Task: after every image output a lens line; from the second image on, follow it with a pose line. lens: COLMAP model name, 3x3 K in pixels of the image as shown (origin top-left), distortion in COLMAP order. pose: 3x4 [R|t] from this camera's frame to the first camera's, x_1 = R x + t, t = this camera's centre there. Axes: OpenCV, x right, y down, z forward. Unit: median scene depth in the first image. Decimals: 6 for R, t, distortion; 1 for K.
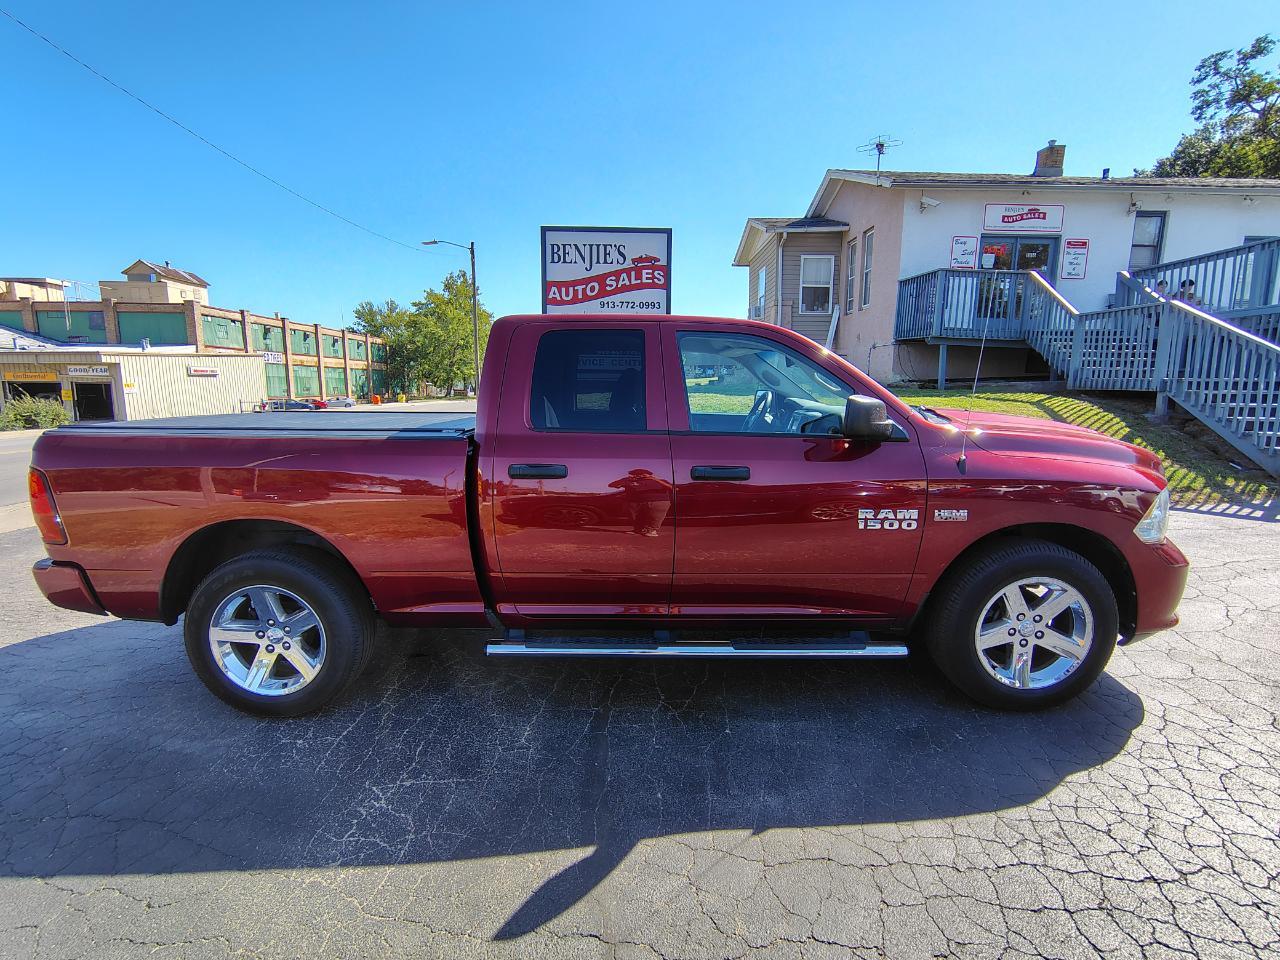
lens RADIAL K [[611.6, 0, 643.9], [0, 611.6, 459.1], [0, 0, 1]] dist [-0.002081, 0.001382]
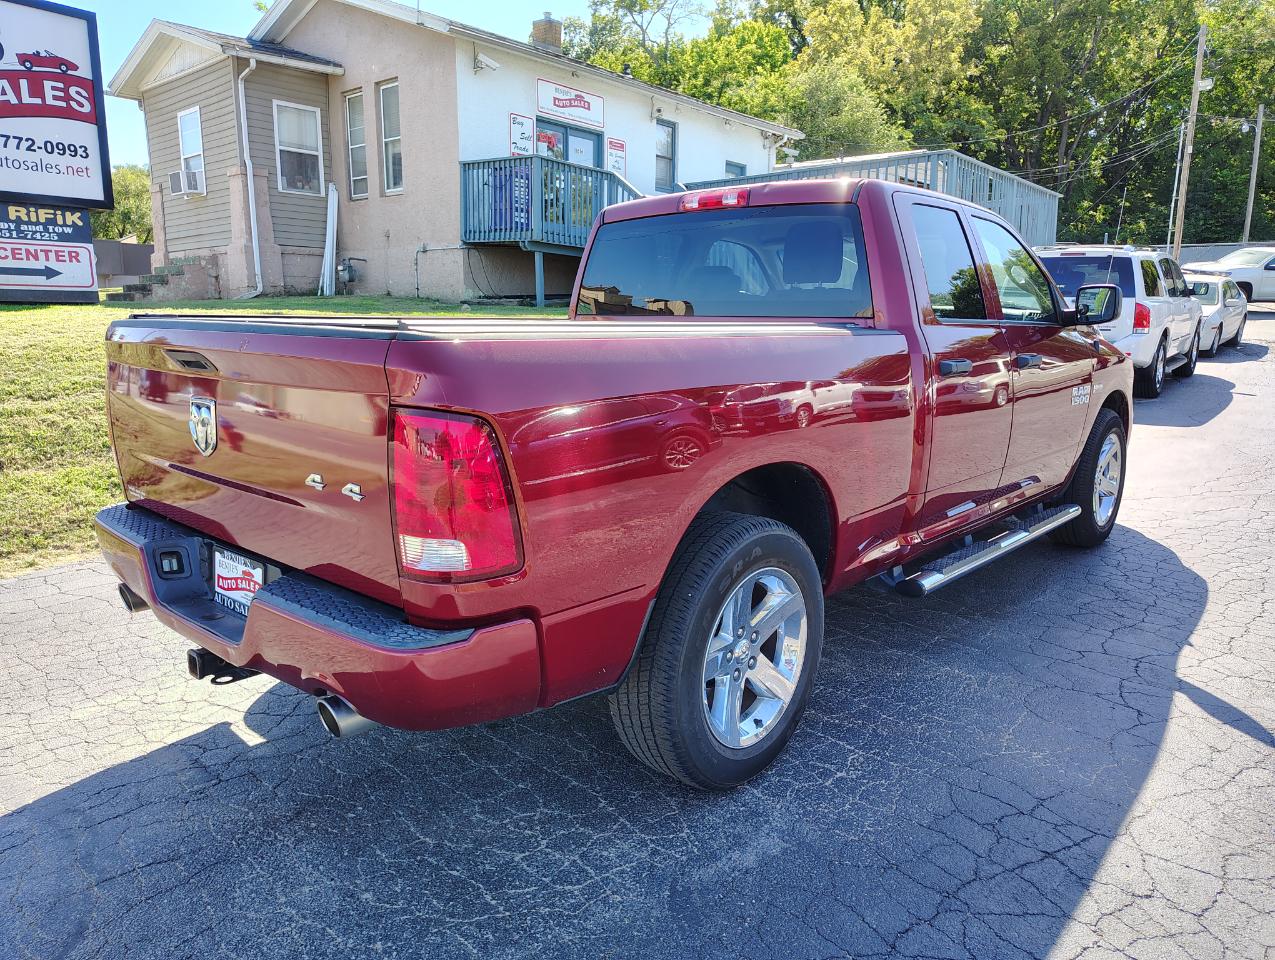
lens RADIAL K [[889.0, 0, 630.8], [0, 889.0, 477.4], [0, 0, 1]] dist [0.009959, -0.013818]
pose [[0.664722, -0.134718, 0.734844, -0.279473], [0.085032, 0.990858, 0.104735, -0.002567], [-0.742236, -0.007134, 0.670101, 0.094741]]
